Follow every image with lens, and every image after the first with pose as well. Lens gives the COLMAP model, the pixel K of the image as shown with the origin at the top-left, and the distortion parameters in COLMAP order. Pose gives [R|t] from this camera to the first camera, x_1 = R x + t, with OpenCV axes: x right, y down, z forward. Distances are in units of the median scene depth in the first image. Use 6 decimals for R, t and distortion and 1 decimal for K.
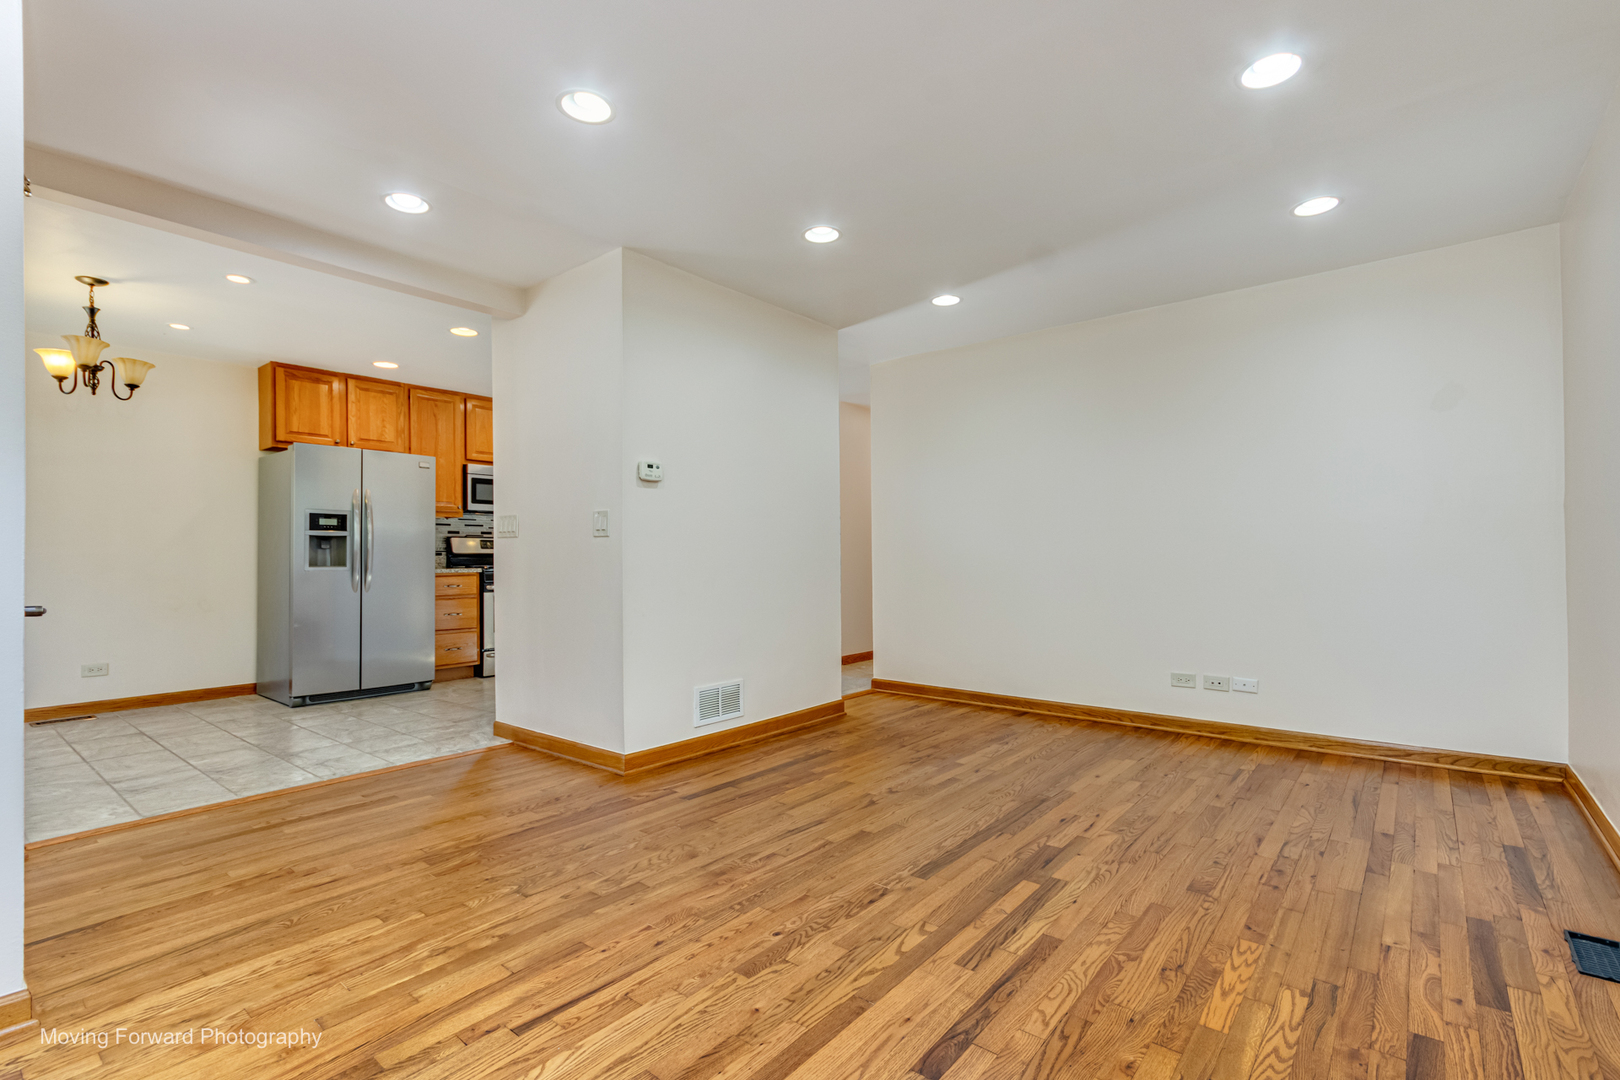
lens RADIAL K [[748.2, 0, 804.8], [0, 748.2, 557.0], [0, 0, 1]] dist [0.004390, 0.001041]
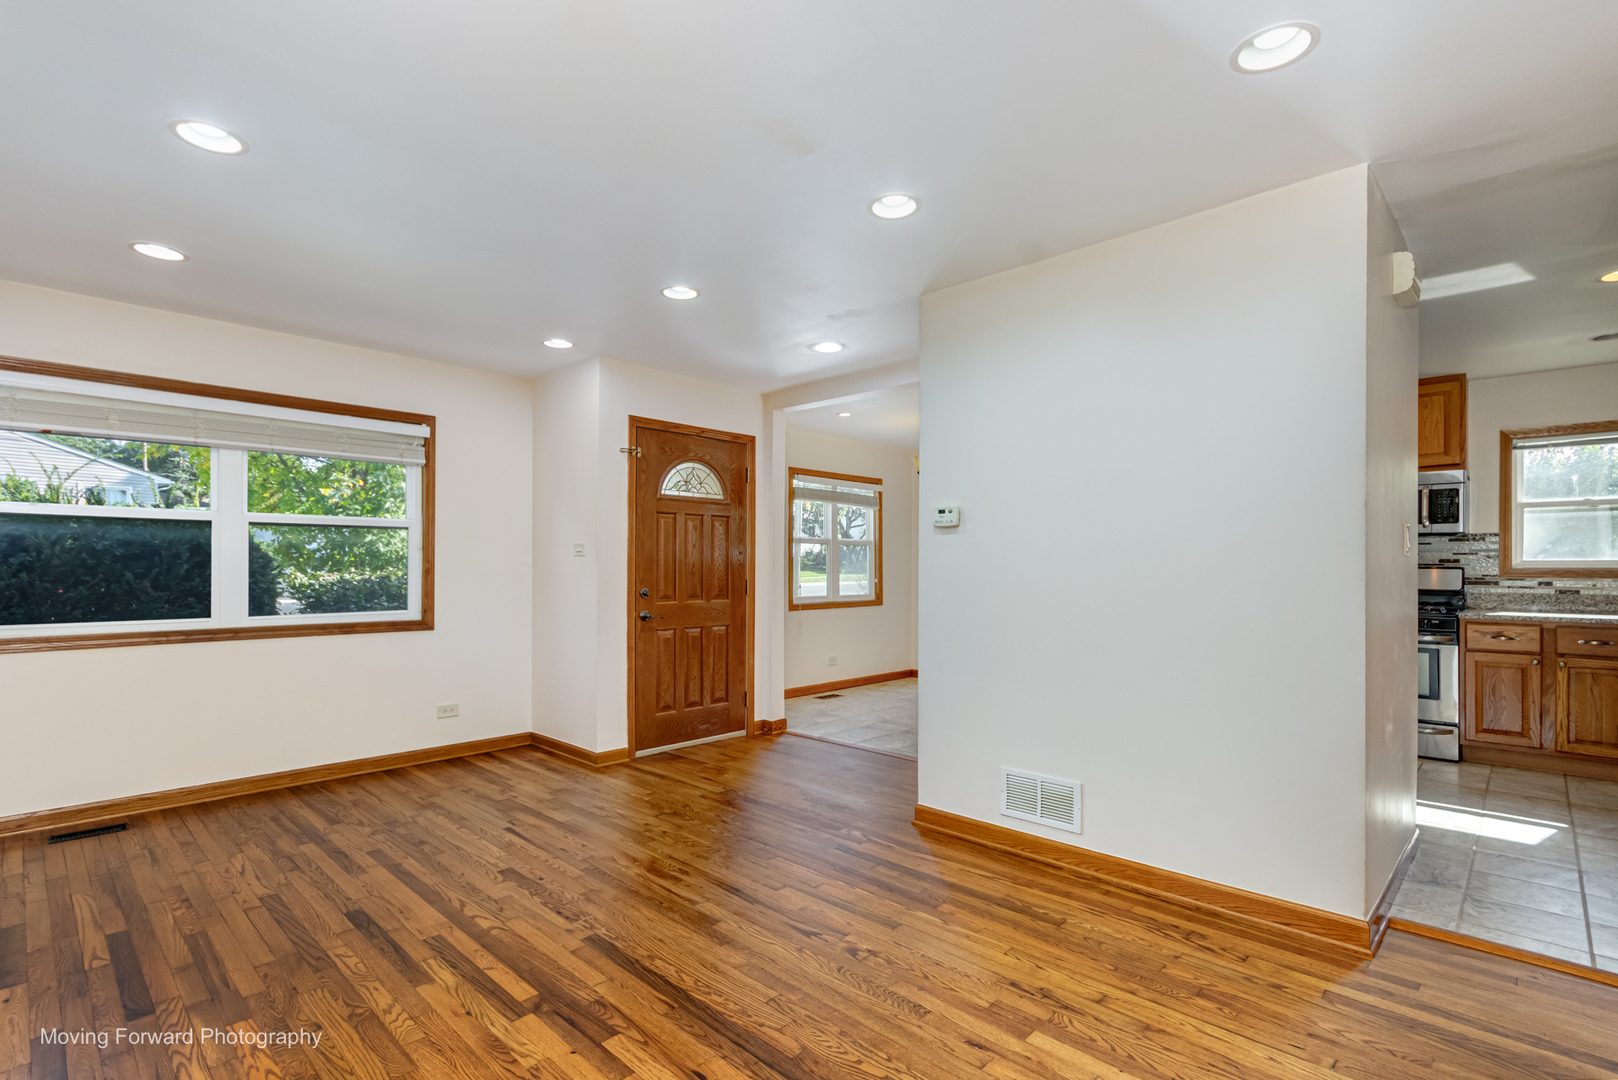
lens RADIAL K [[760.0, 0, 803.4], [0, 760.0, 567.8], [0, 0, 1]] dist [0.003103, -0.000630]
pose [[-0.078427, 0.005897, -0.996902, 0.984922], [-0.002202, 0.999979, 0.006088, -0.072179], [0.996917, 0.002673, -0.078412, 1.162257]]
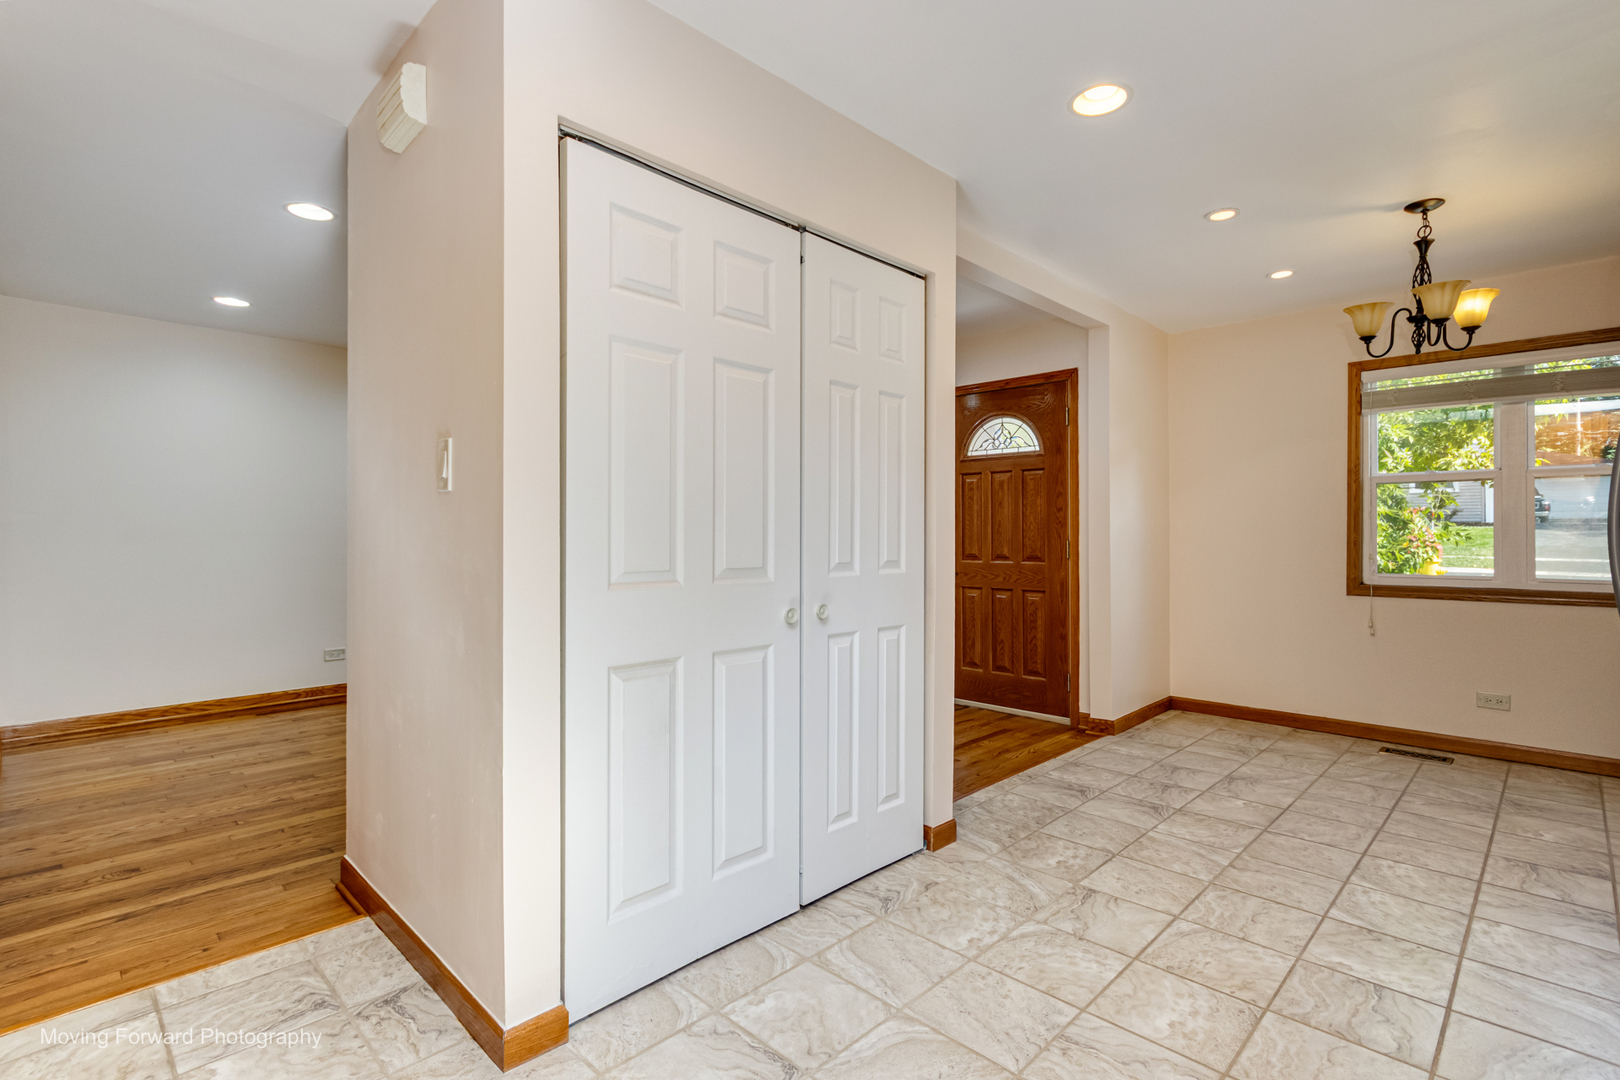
lens RADIAL K [[763.8, 0, 801.3], [0, 763.8, 538.3], [0, 0, 1]] dist [0.004761, -0.001100]
pose [[-0.995251, 0.005949, 0.097157, -0.531880], [0.006449, 0.999968, 0.004834, -0.046289], [-0.097125, 0.005437, -0.995257, 2.561817]]
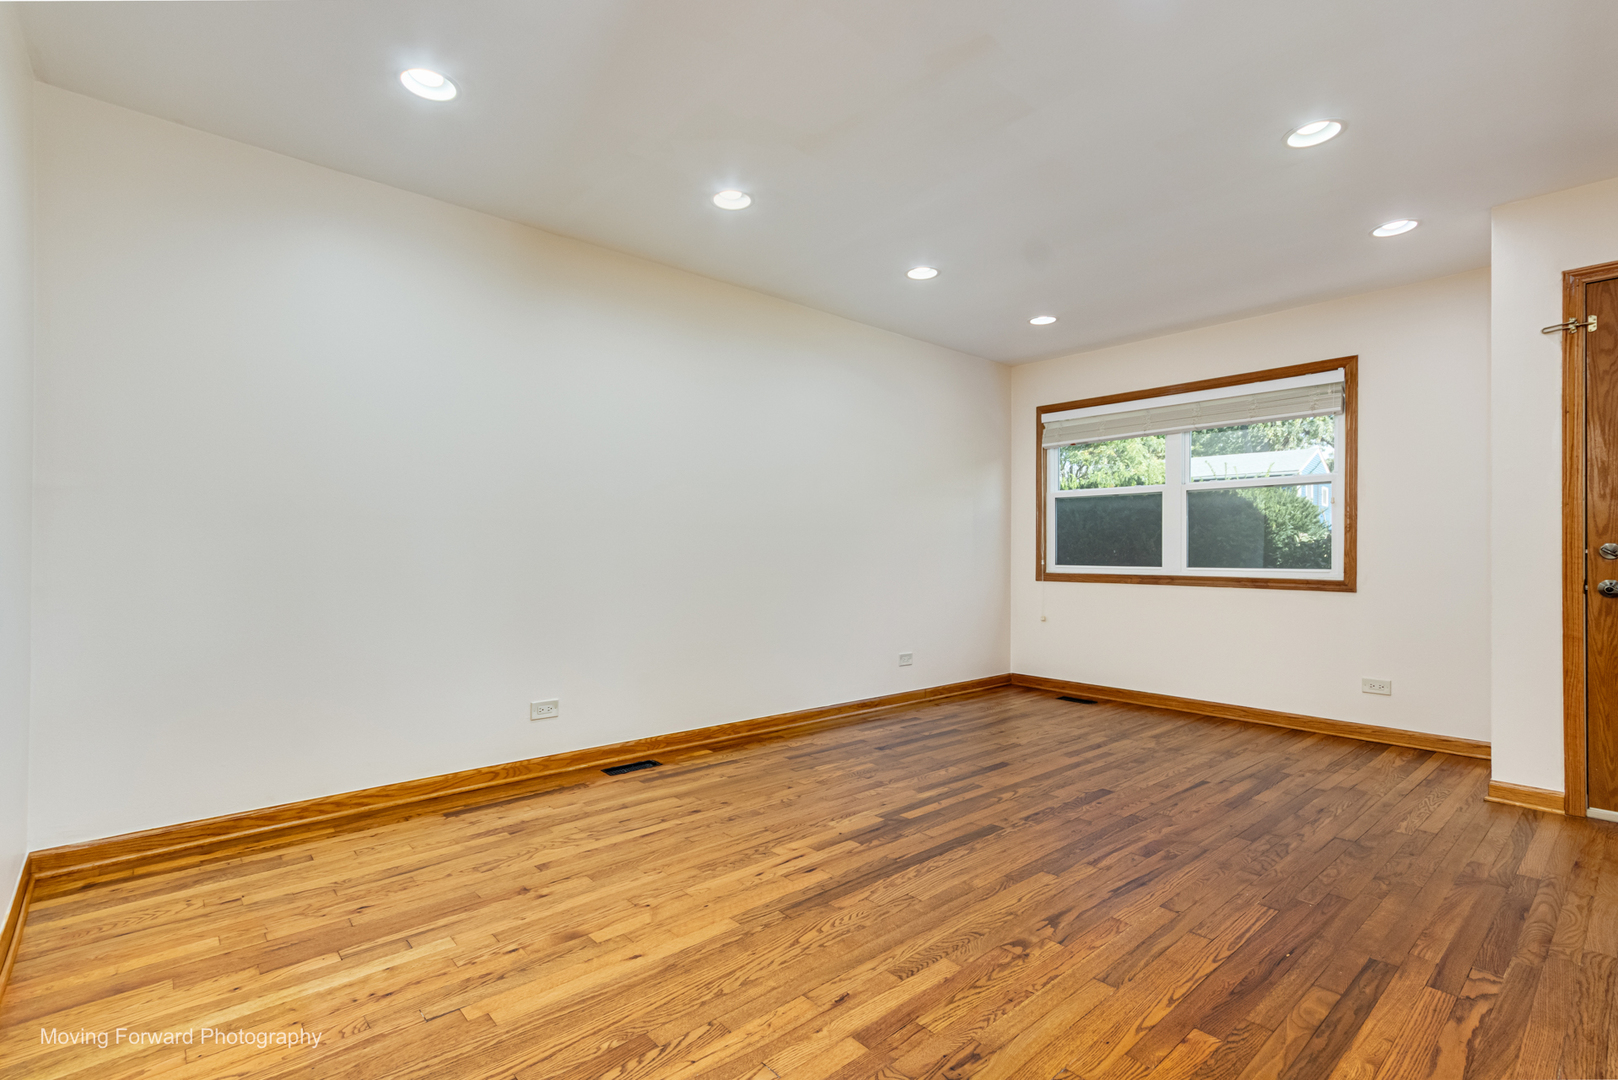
lens RADIAL K [[744.0, 0, 794.9], [0, 744.0, 548.7], [0, 0, 1]] dist [0.002325, -0.000133]
pose [[-0.984682, 0.003858, 0.174317, 0.220450], [0.002899, 0.999979, -0.005754, -0.004678], [-0.174336, -0.005161, -0.984673, 1.875560]]
